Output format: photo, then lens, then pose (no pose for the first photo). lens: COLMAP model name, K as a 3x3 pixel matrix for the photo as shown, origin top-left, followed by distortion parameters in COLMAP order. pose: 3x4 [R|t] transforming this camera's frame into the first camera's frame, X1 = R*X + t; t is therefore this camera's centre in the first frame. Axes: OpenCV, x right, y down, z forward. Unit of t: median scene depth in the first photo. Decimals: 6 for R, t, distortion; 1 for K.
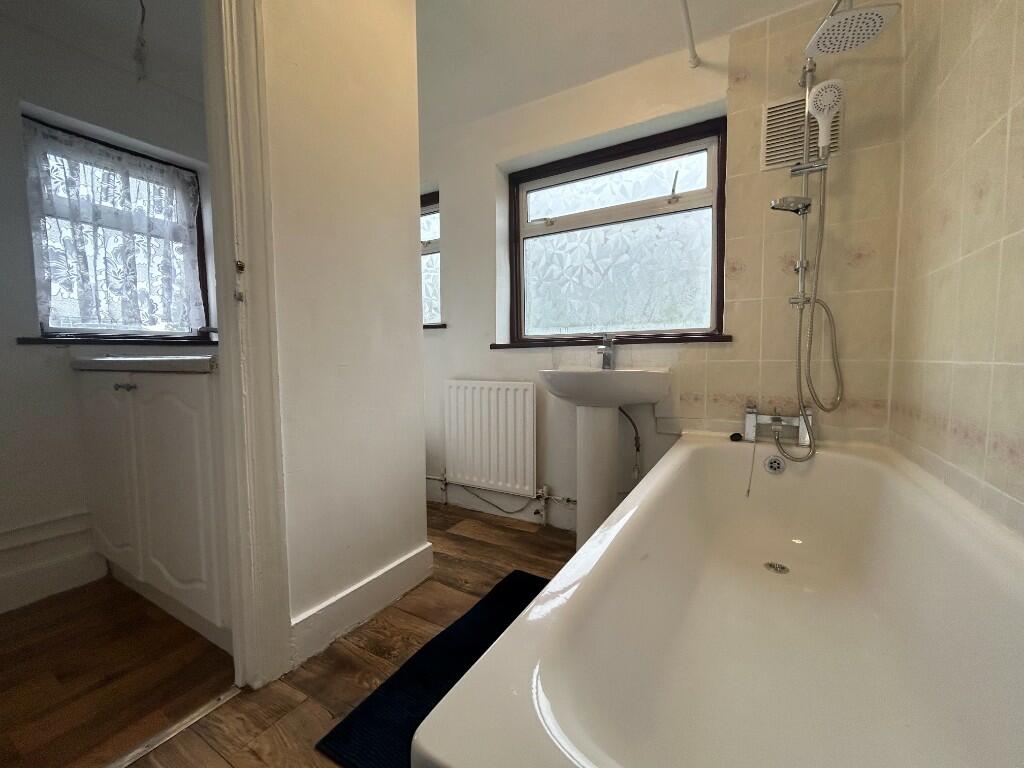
lens RADIAL K [[416.2, 0, 512.0], [0, 416.2, 384.0], [0, 0, 1]] dist [-0.000389, -0.000141]
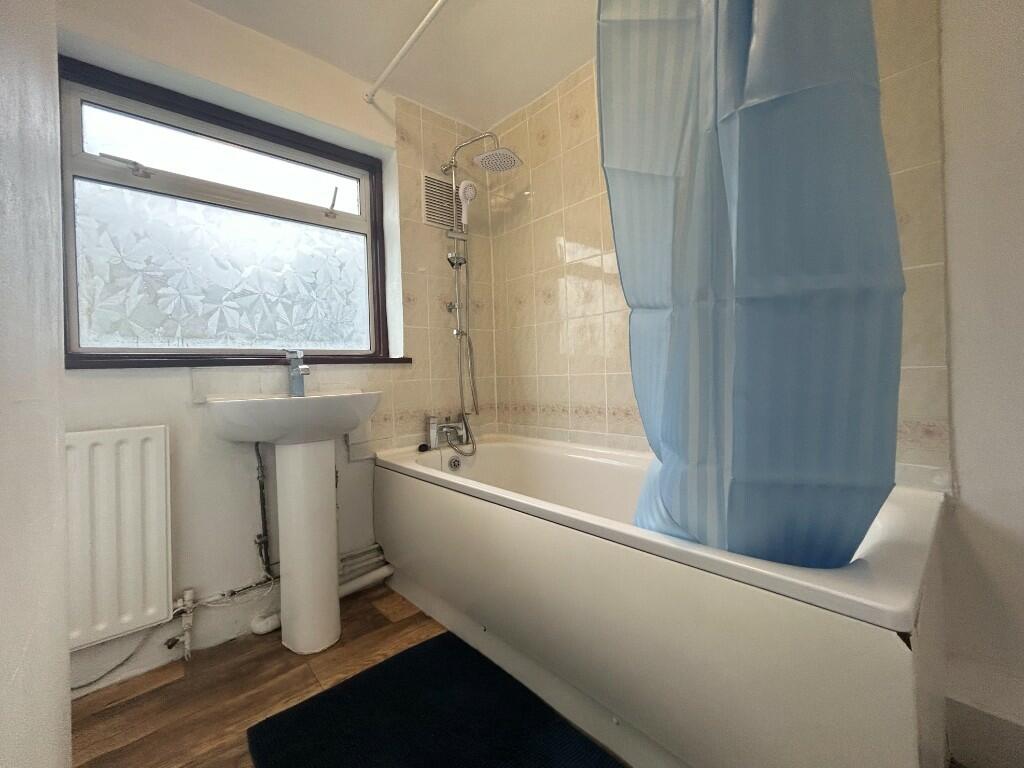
lens RADIAL K [[423.8, 0, 512.6], [0, 423.8, 373.3], [0, 0, 1]] dist [-0.000495, -0.000184]
pose [[0.298047, 0.000498, 0.954551, -0.426832], [0.093731, 0.995152, -0.029786, -0.014084], [-0.949938, 0.098349, 0.296555, 0.366032]]
